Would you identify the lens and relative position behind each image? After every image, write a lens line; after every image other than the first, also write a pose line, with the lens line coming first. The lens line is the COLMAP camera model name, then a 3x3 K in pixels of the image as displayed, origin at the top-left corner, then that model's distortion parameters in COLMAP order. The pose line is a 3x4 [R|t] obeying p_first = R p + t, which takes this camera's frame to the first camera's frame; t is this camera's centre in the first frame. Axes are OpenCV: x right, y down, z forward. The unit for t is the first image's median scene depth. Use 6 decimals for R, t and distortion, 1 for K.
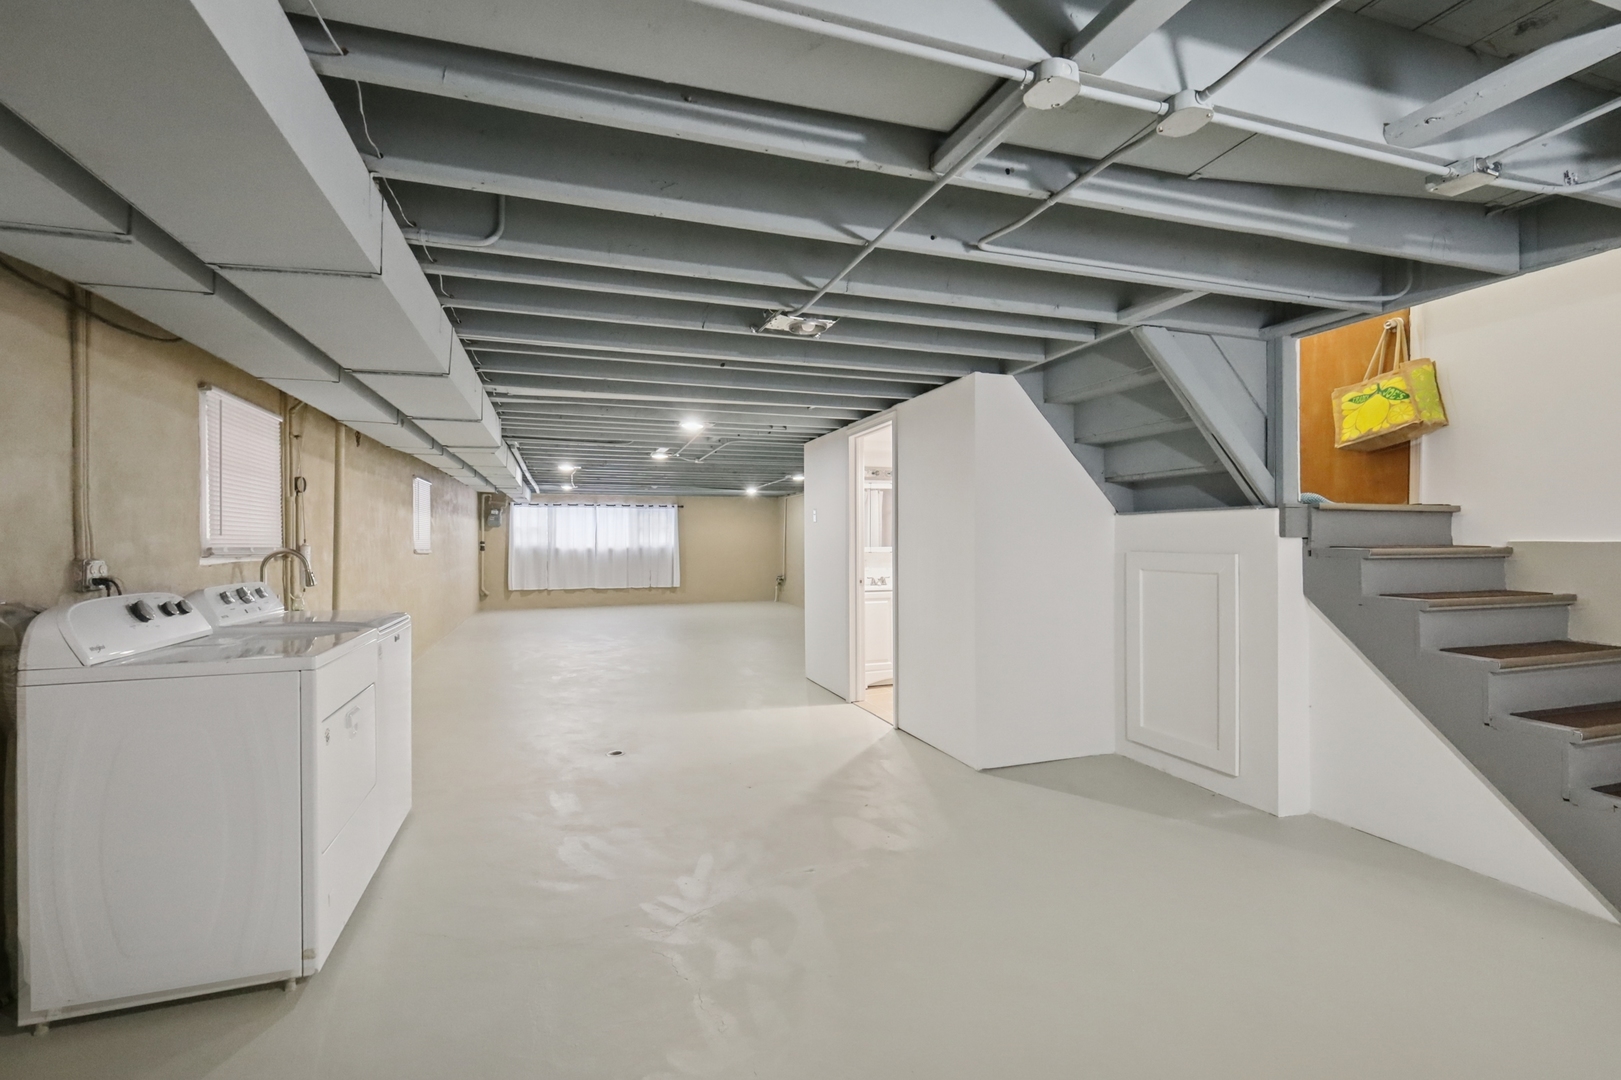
lens RADIAL K [[732.8, 0, 809.4], [0, 732.8, 543.5], [0, 0, 1]] dist [0.002249, 0.000295]
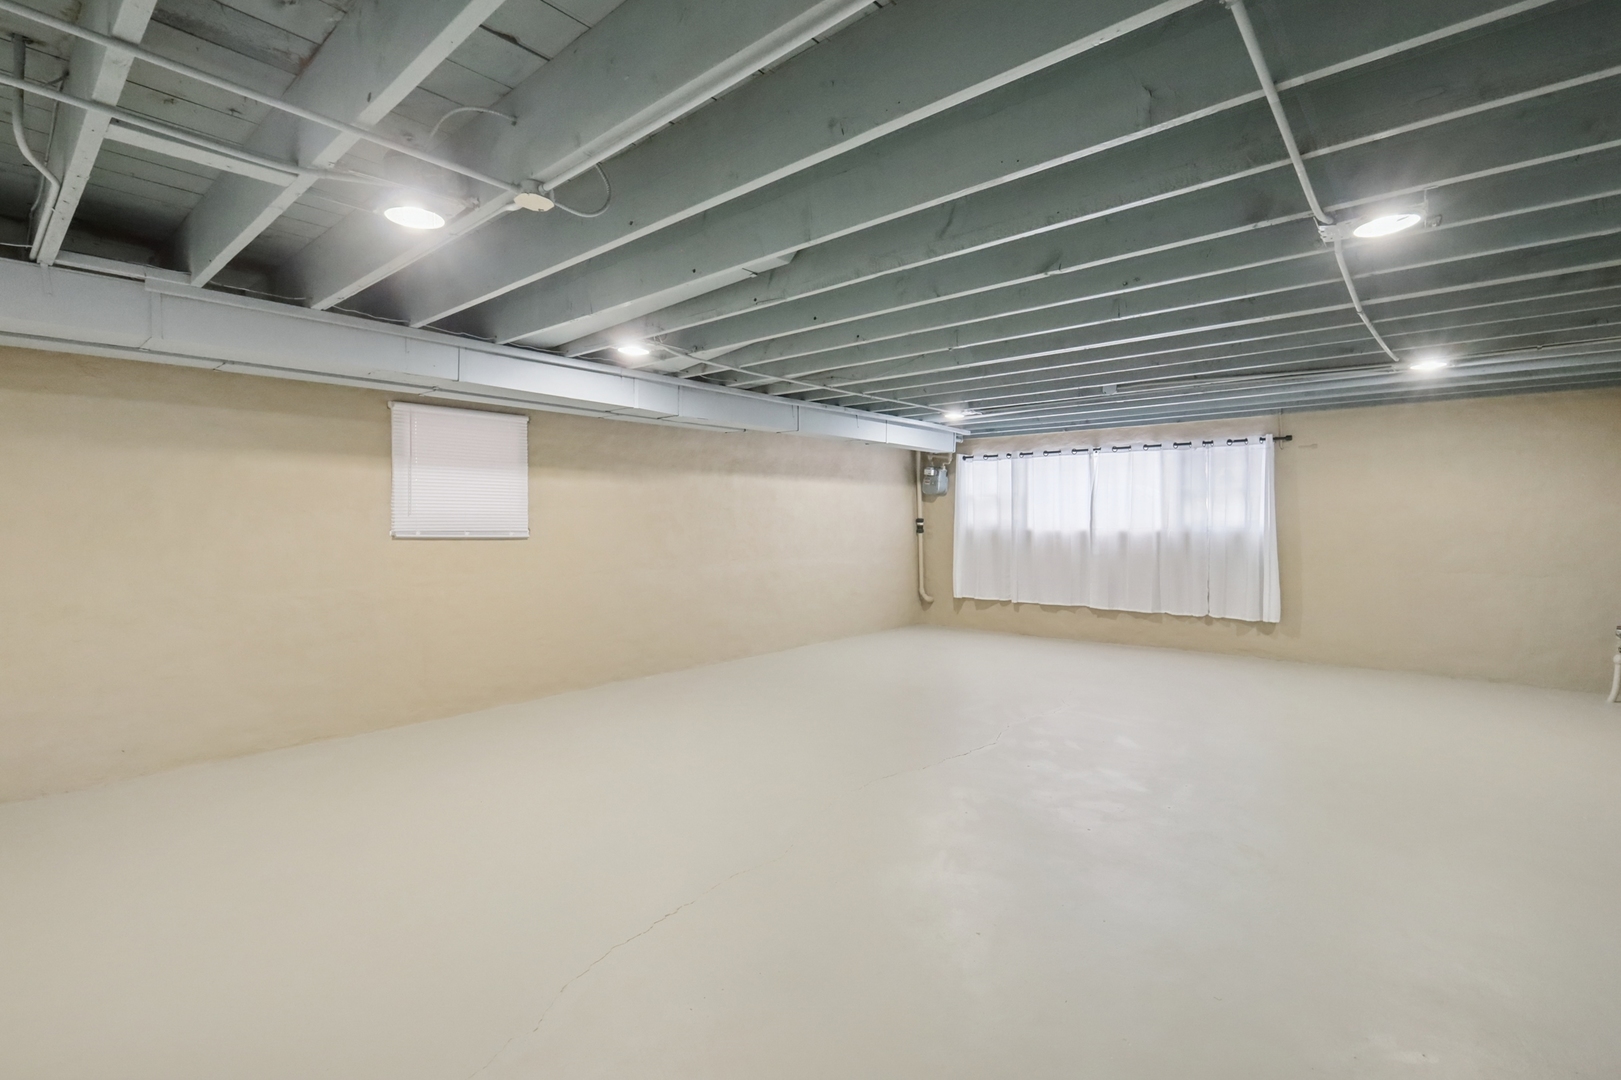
lens RADIAL K [[747.8, 0, 805.0], [0, 747.8, 529.4], [0, 0, 1]] dist [0.009771, -0.000086]
pose [[0.508047, 0.012813, -0.861234, 0.067219], [-0.002941, 0.999909, 0.013141, -0.001656], [0.861324, -0.004143, 0.508038, 0.561606]]
